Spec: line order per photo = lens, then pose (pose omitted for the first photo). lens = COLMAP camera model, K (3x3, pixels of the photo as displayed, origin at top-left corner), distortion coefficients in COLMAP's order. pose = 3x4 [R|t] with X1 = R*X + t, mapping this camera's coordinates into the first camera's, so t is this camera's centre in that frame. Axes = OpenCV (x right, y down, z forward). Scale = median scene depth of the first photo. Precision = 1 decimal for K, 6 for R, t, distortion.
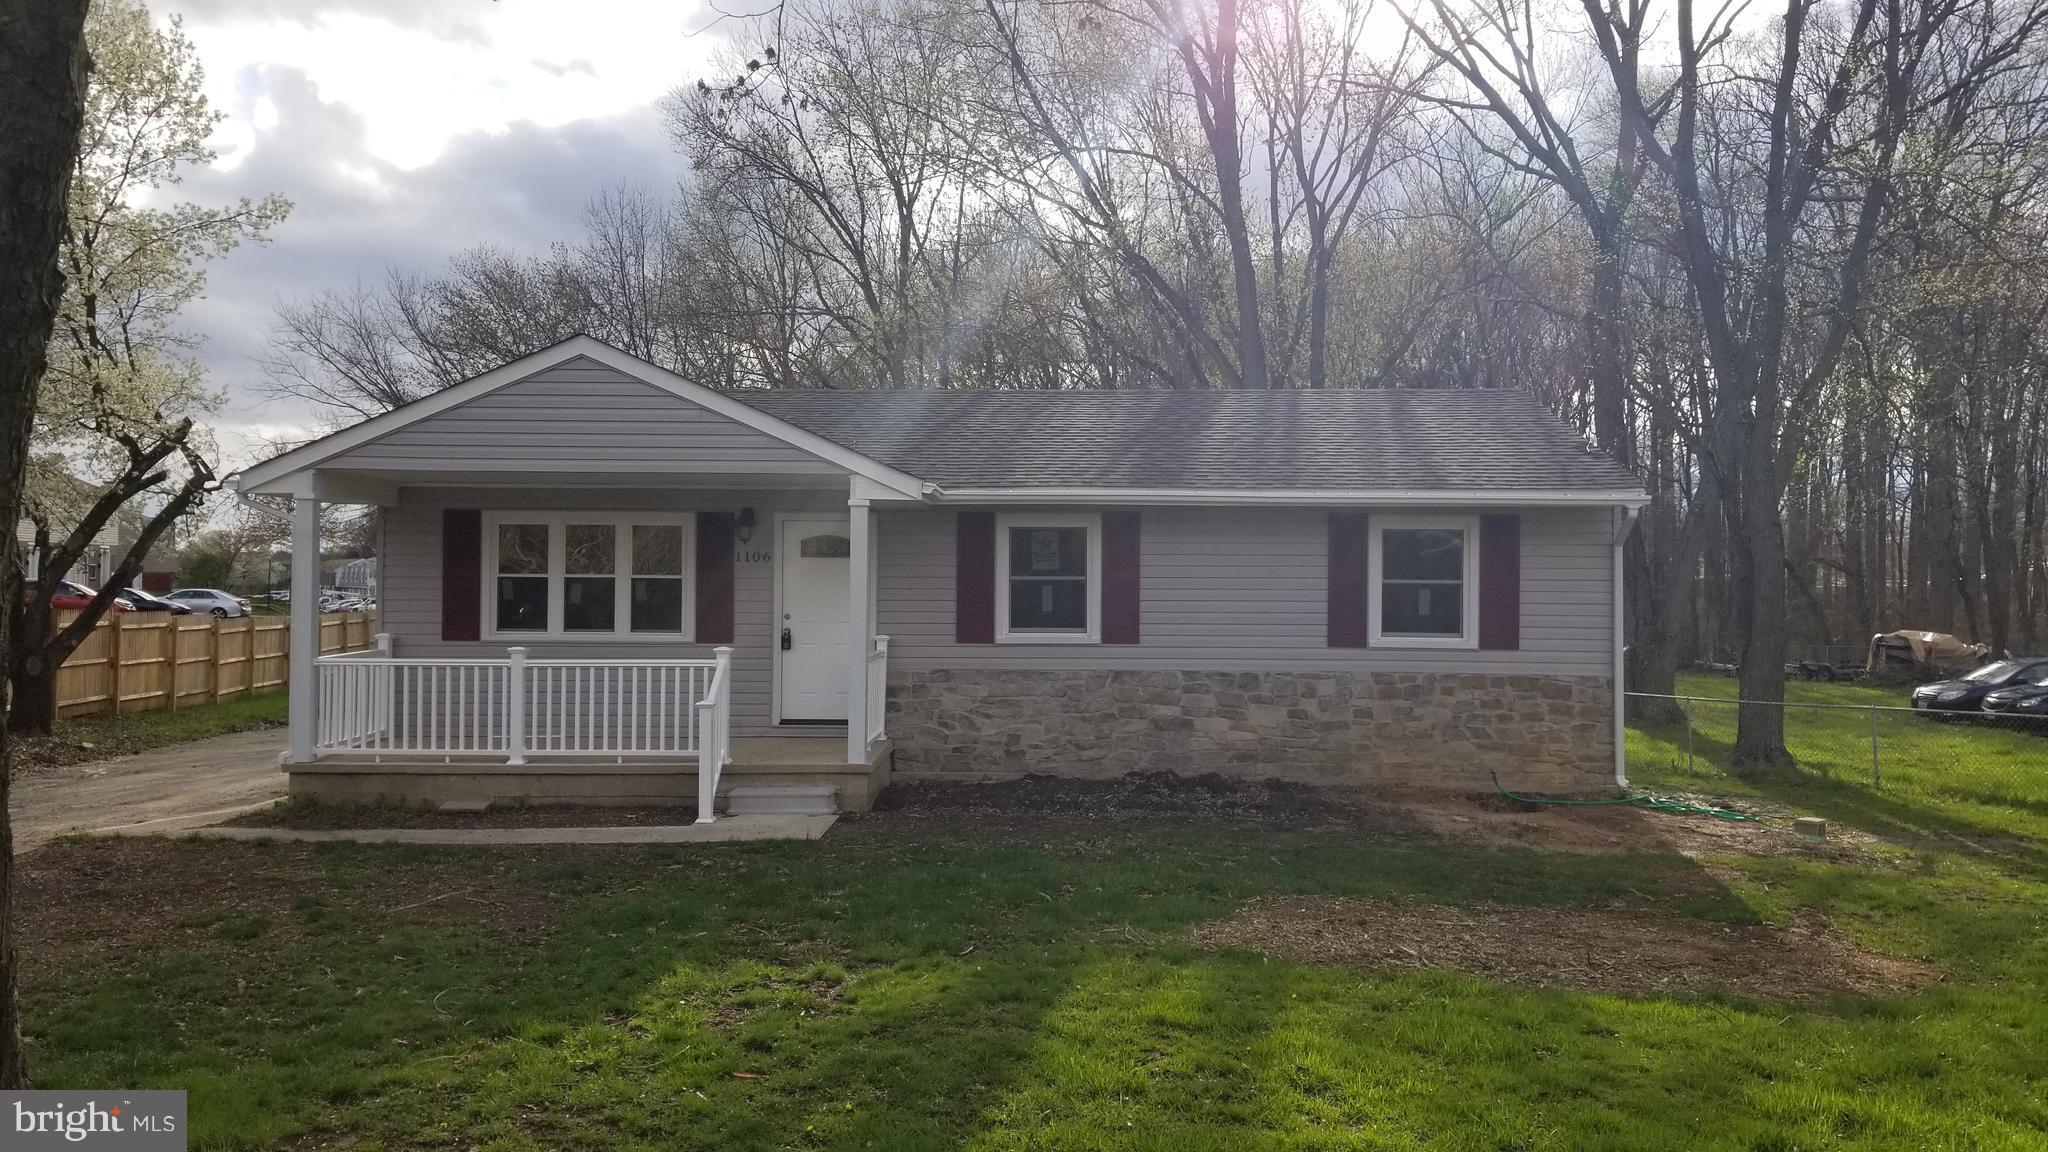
lens RADIAL K [[1552.4, 0, 1024.0], [0, 1552.4, 576.0], [0, 0, 1]] dist [0.005218, -0.001260]
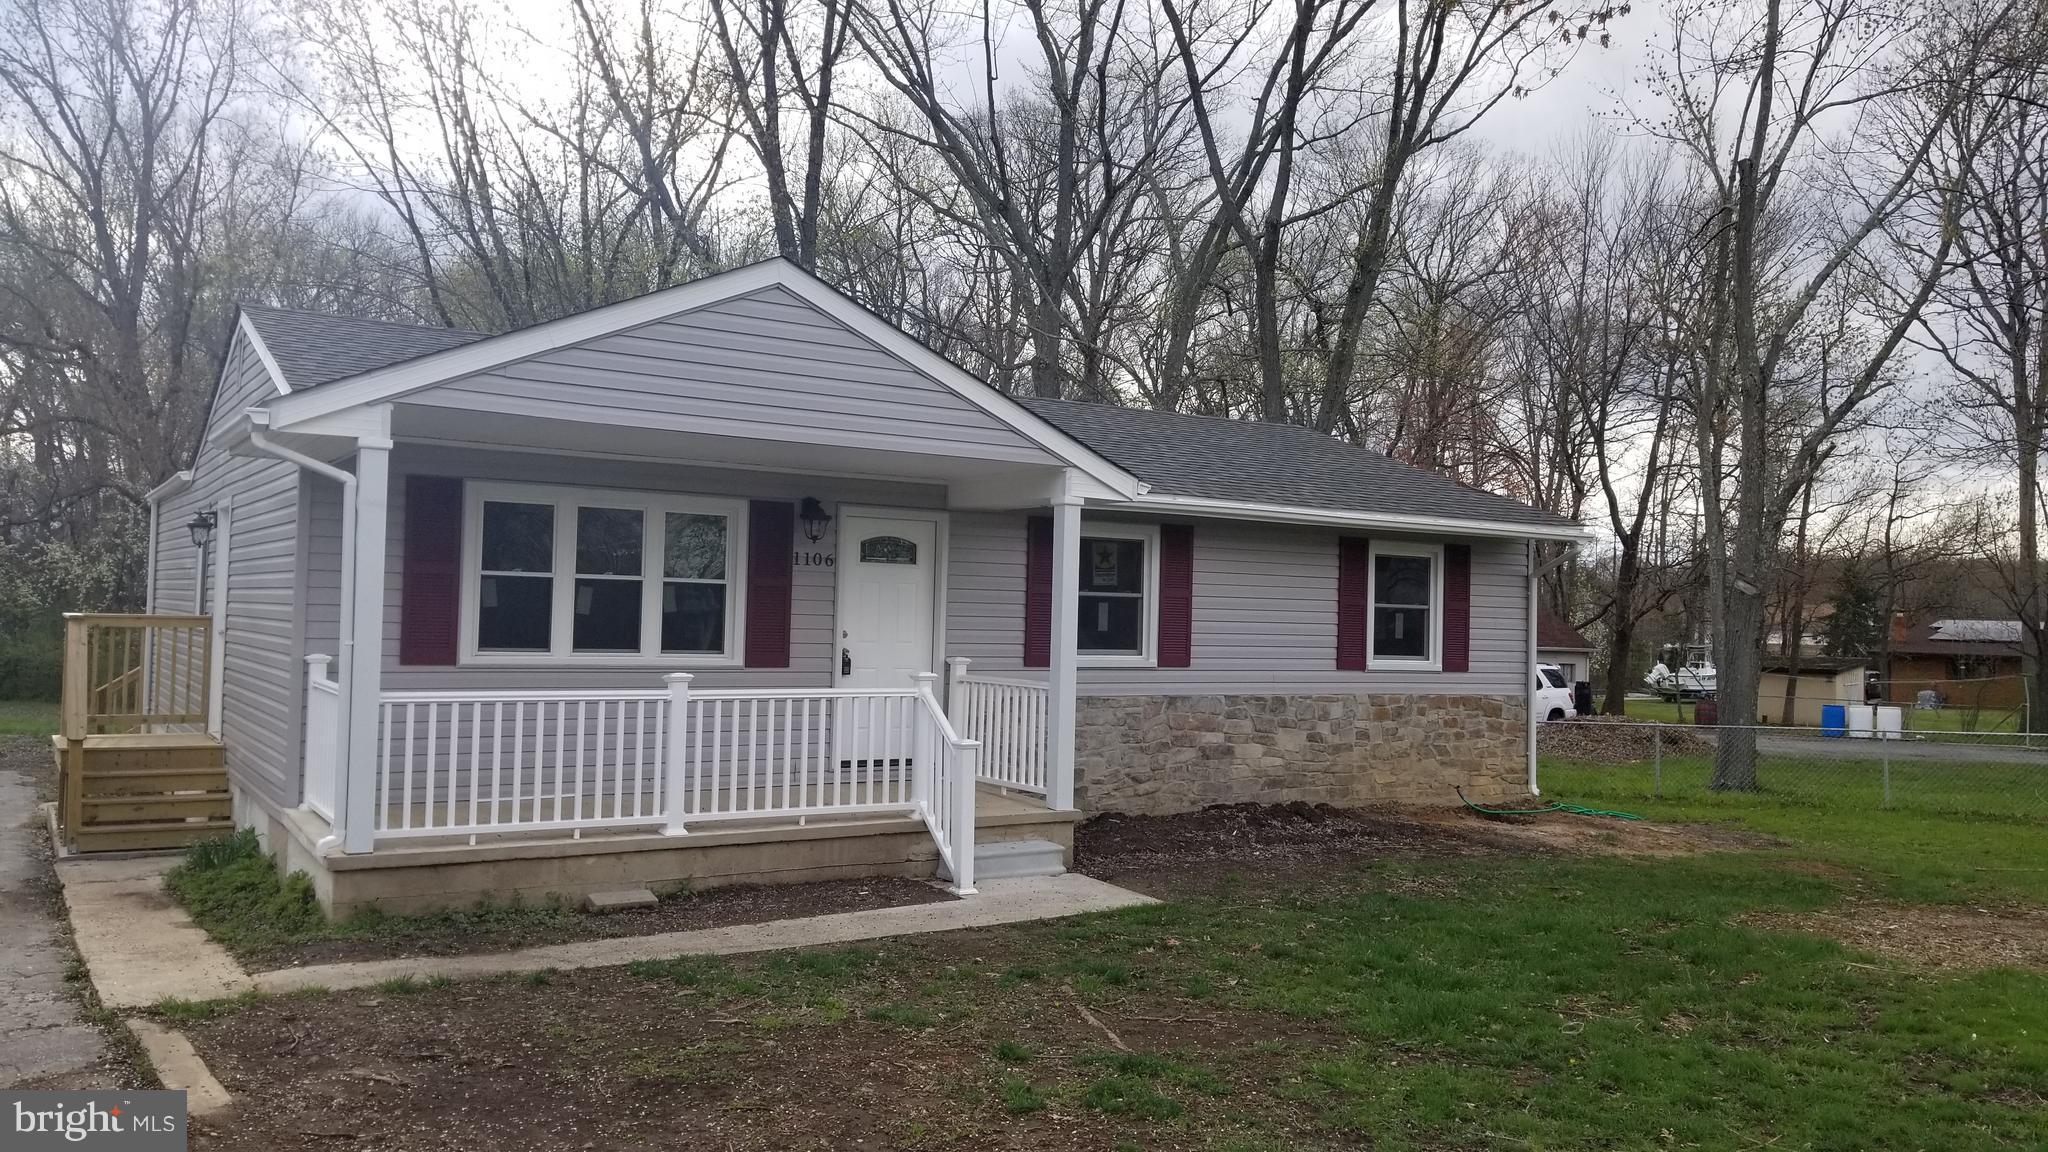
lens RADIAL K [[1552.4, 0, 1024.0], [0, 1552.4, 576.0], [0, 0, 1]] dist [0.005218, -0.001260]
pose [[0.833834, 0.029885, 0.551205, -0.529005], [-0.019989, 0.999513, -0.023953, 0.013276], [-0.551653, 0.008955, 0.834026, 0.274213]]
